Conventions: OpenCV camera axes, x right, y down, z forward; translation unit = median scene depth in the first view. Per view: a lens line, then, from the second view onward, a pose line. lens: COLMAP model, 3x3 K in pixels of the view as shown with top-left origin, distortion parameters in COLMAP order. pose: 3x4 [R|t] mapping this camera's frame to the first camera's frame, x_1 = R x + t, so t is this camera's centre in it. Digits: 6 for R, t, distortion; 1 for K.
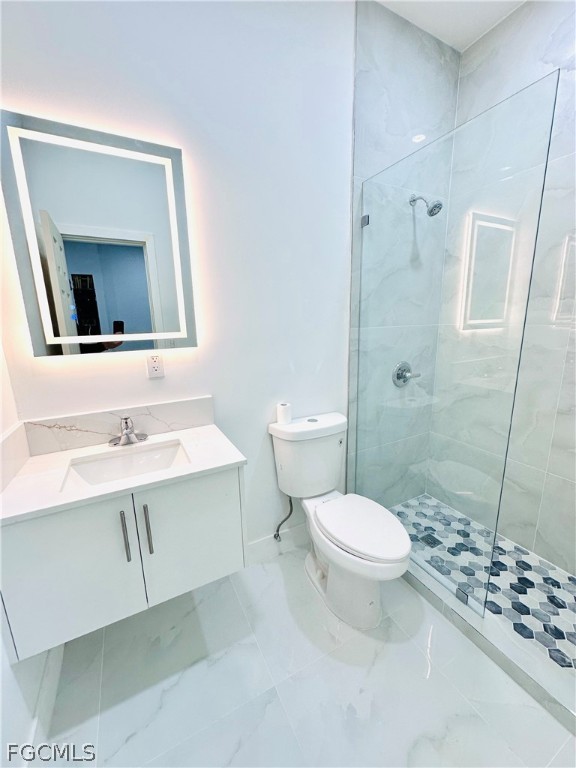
lens RADIAL K [[307.6, 0, 288.0], [0, 307.6, 384.0], [0, 0, 1]] dist [-0.000604, 0.000066]
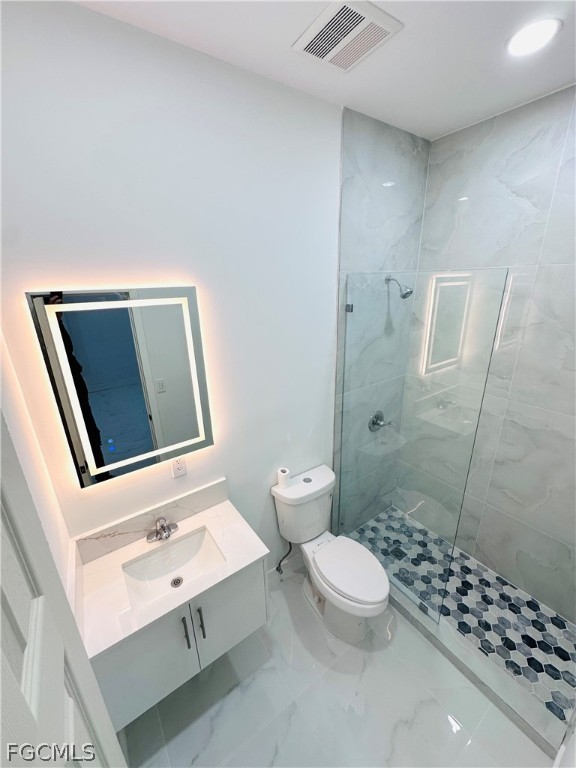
lens RADIAL K [[307.6, 0, 288.0], [0, 307.6, 384.0], [0, 0, 1]] dist [-0.000604, 0.000066]
pose [[0.991699, -0.043968, 0.120832, -0.122937], [0.029615, 0.992559, 0.118107, -0.397232], [-0.125126, -0.113548, 0.985622, -0.123514]]
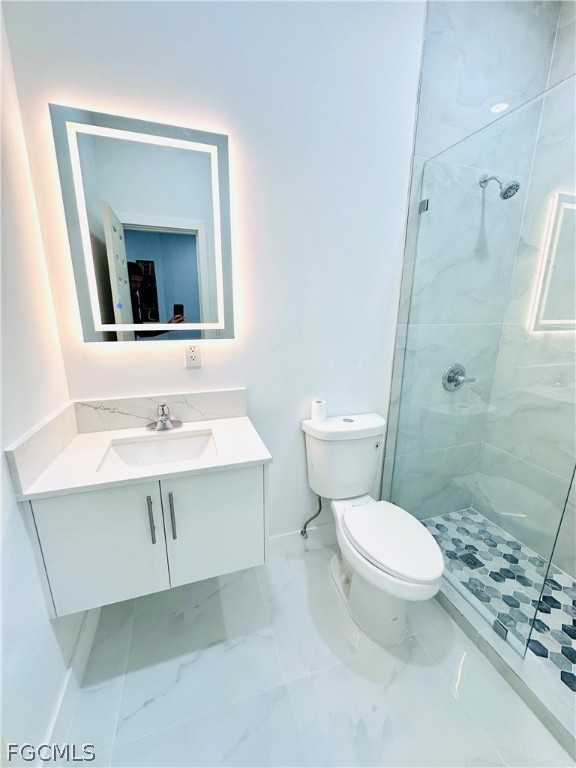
lens RADIAL K [[307.6, 0, 288.0], [0, 307.6, 384.0], [0, 0, 1]] dist [-0.000604, 0.000066]
pose [[0.985876, 0.070398, -0.151961, 0.032563], [-0.064553, 0.996985, 0.043062, -0.023898], [0.154535, -0.032644, 0.987448, 0.031464]]
